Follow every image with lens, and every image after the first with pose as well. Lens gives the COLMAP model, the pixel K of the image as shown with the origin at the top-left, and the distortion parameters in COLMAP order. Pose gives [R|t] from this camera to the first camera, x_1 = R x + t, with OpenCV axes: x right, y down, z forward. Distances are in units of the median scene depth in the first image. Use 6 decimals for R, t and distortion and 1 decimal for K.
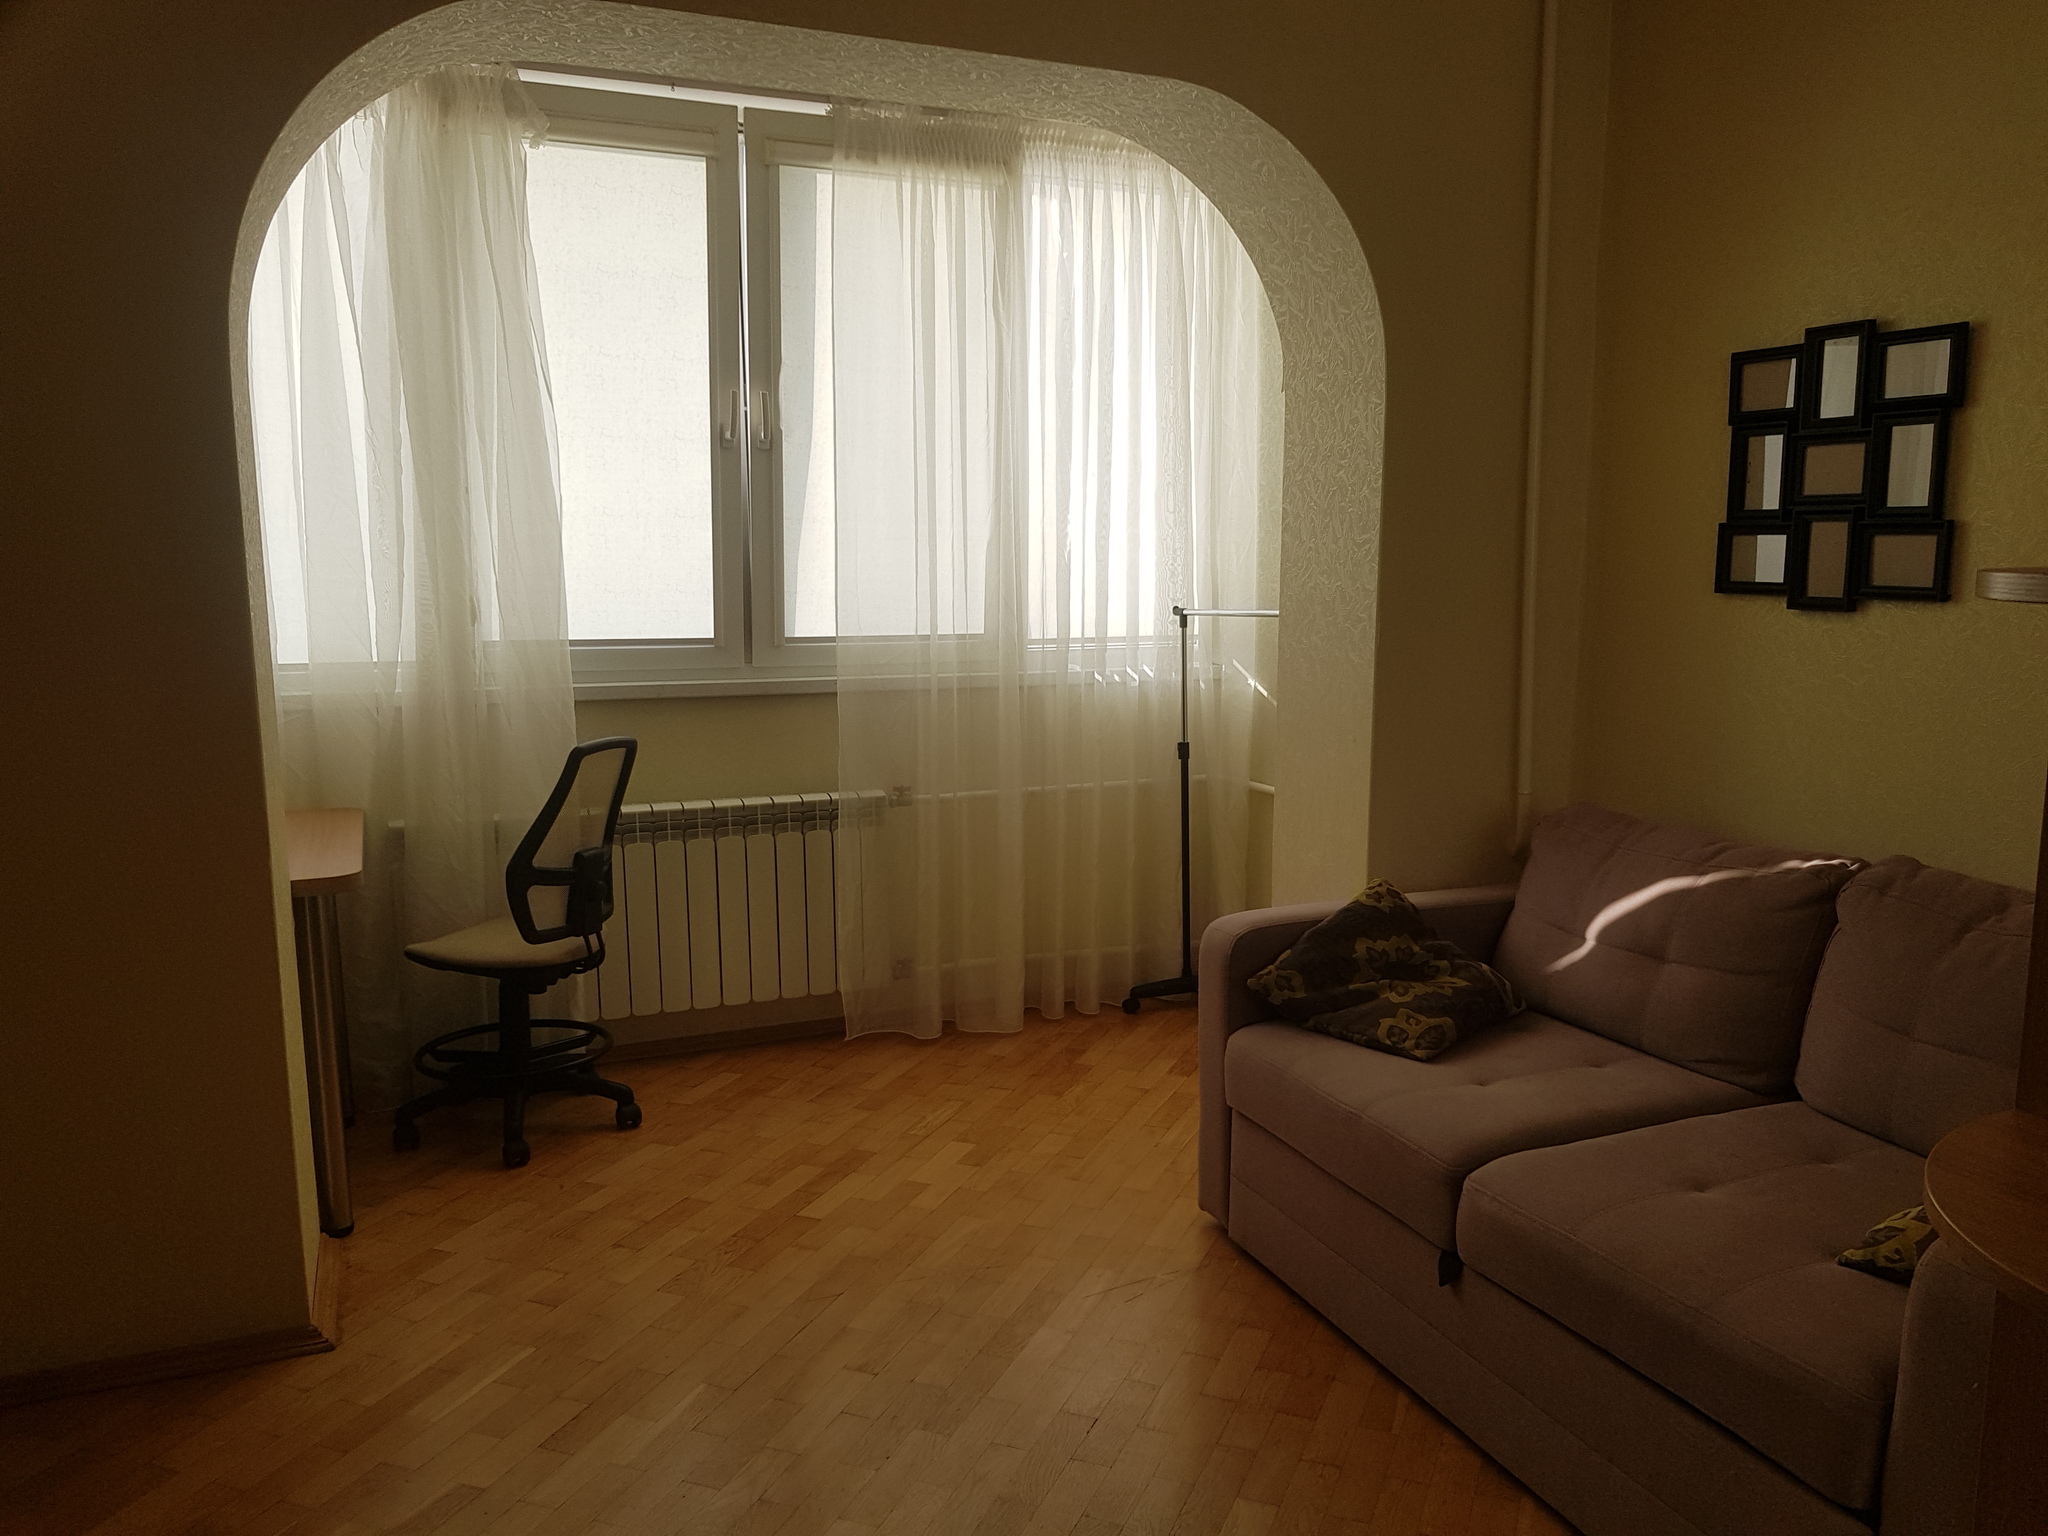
lens RADIAL K [[1603.9, 0, 1073.7], [0, 1603.9, 817.5], [0, 0, 1]] dist [0.091264, -0.152401]
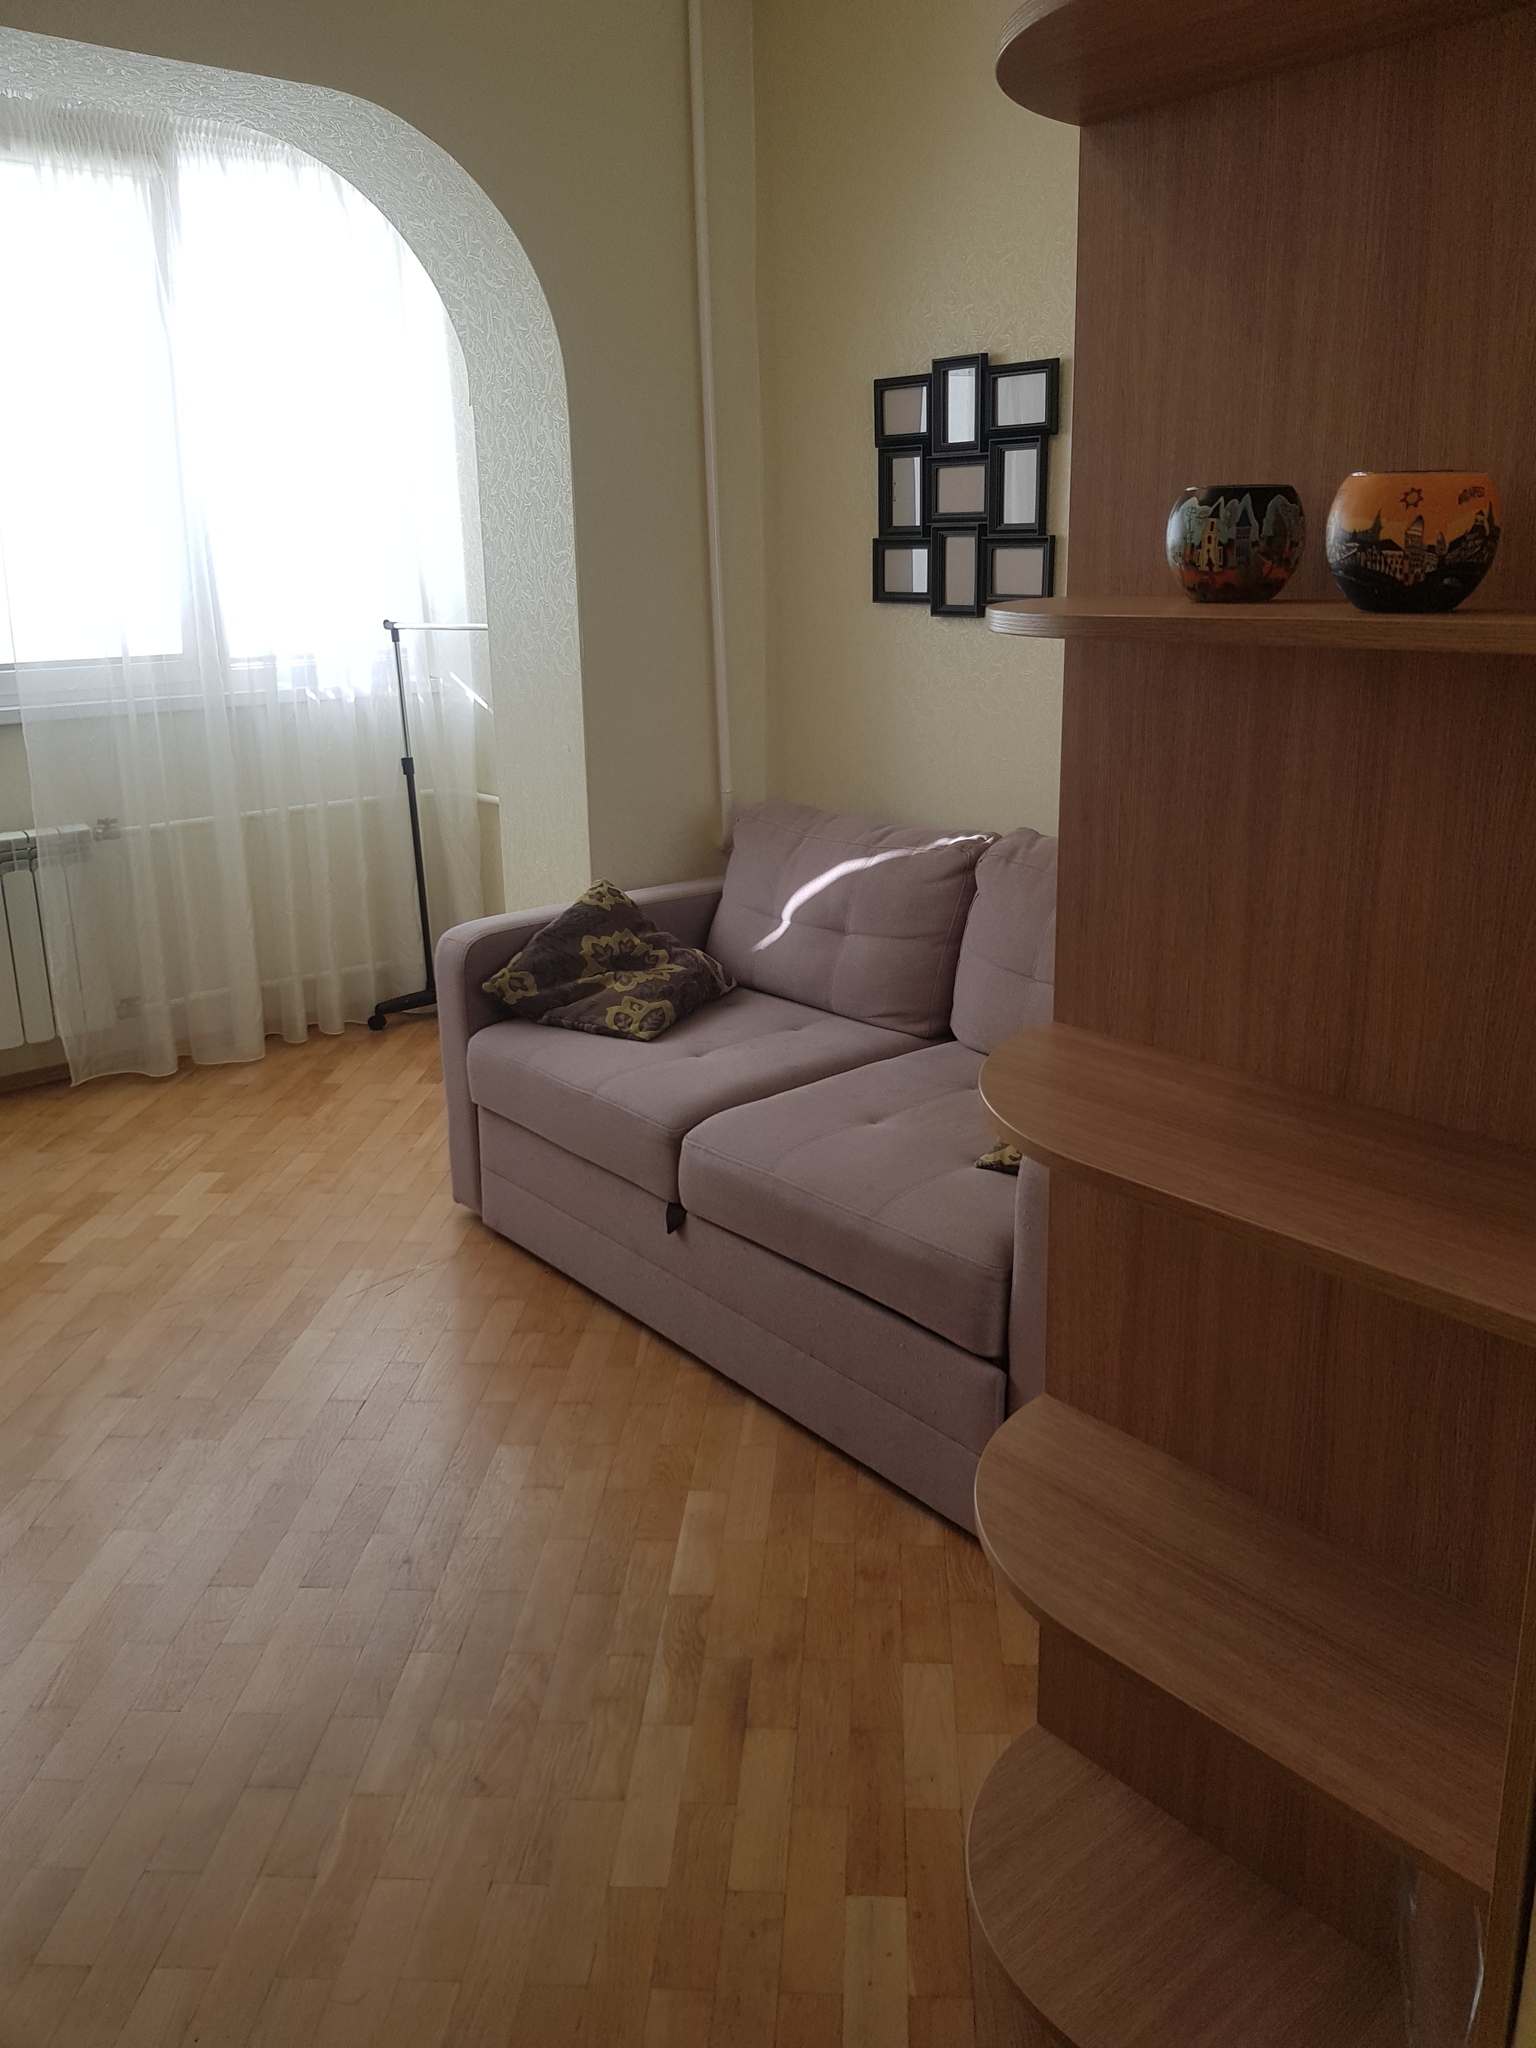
lens RADIAL K [[1603.9, 0, 787.8], [0, 1603.9, 967.7], [0, 0, 1]] dist [0.091264, -0.152401]
pose [[0.957105, -0.088552, 0.275877, 0.008900], [0.063378, 0.993079, 0.098883, -0.001533], [-0.282724, -0.077157, 0.956093, -0.061845]]
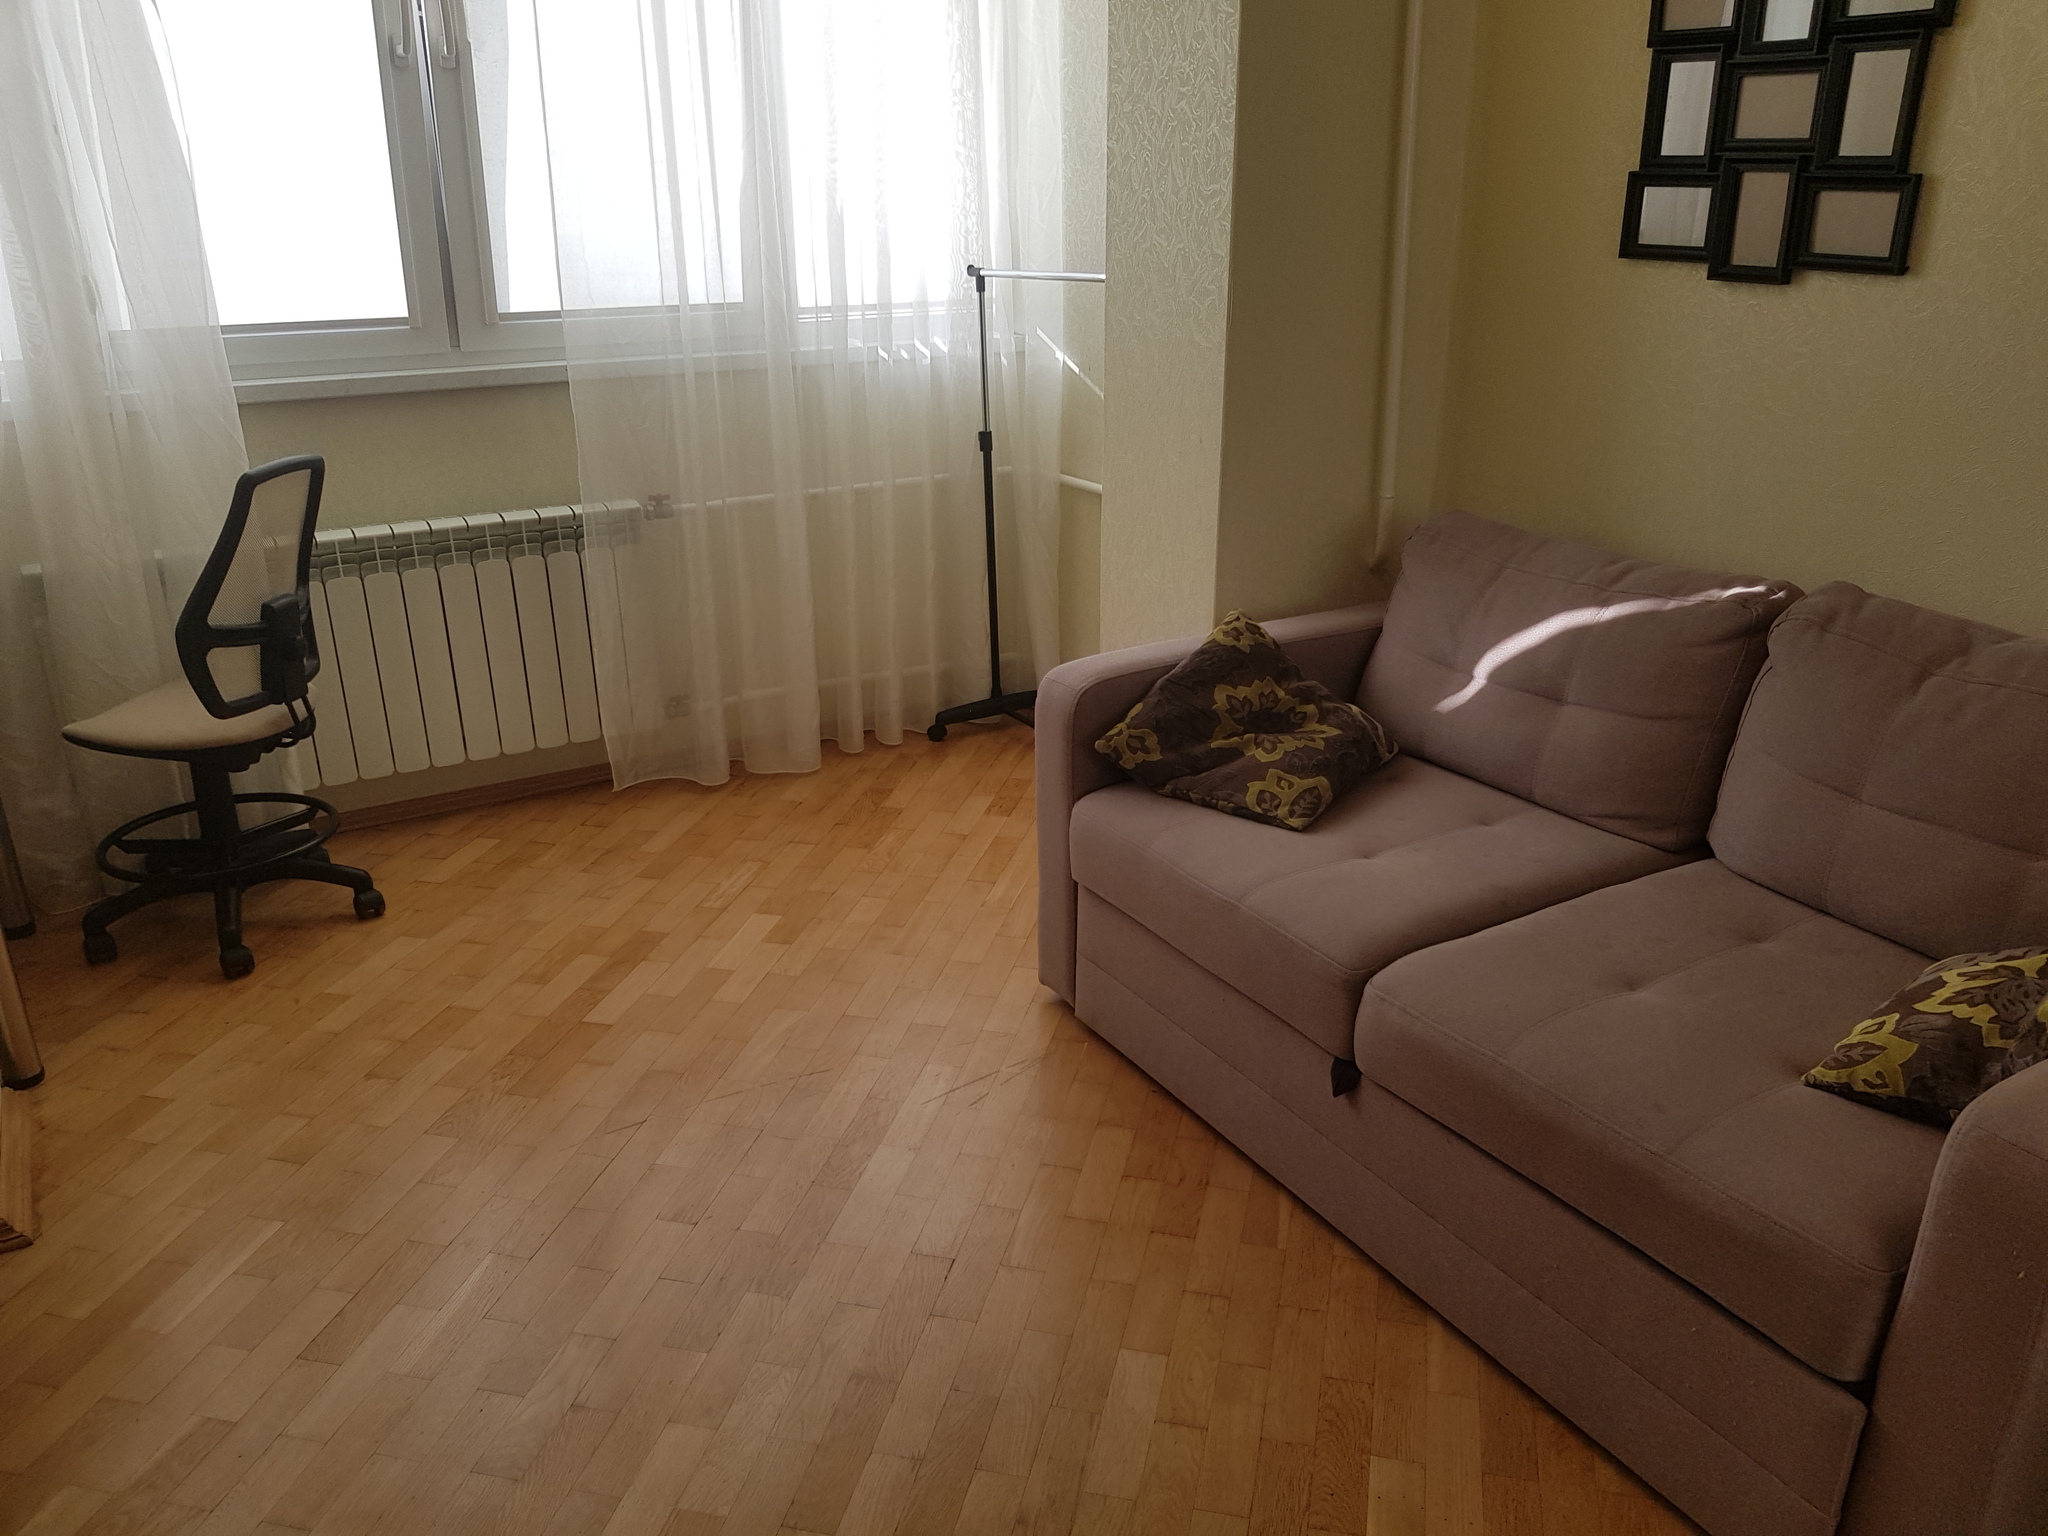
lens RADIAL K [[1603.9, 0, 1040.0], [0, 1603.9, 816.6], [0, 0, 1]] dist [0.091264, -0.152401]
pose [[0.991398, -0.054734, 0.118885, -0.023283], [0.027811, 0.975711, 0.217290, -0.043223], [-0.127891, -0.212115, 0.968840, 0.140384]]
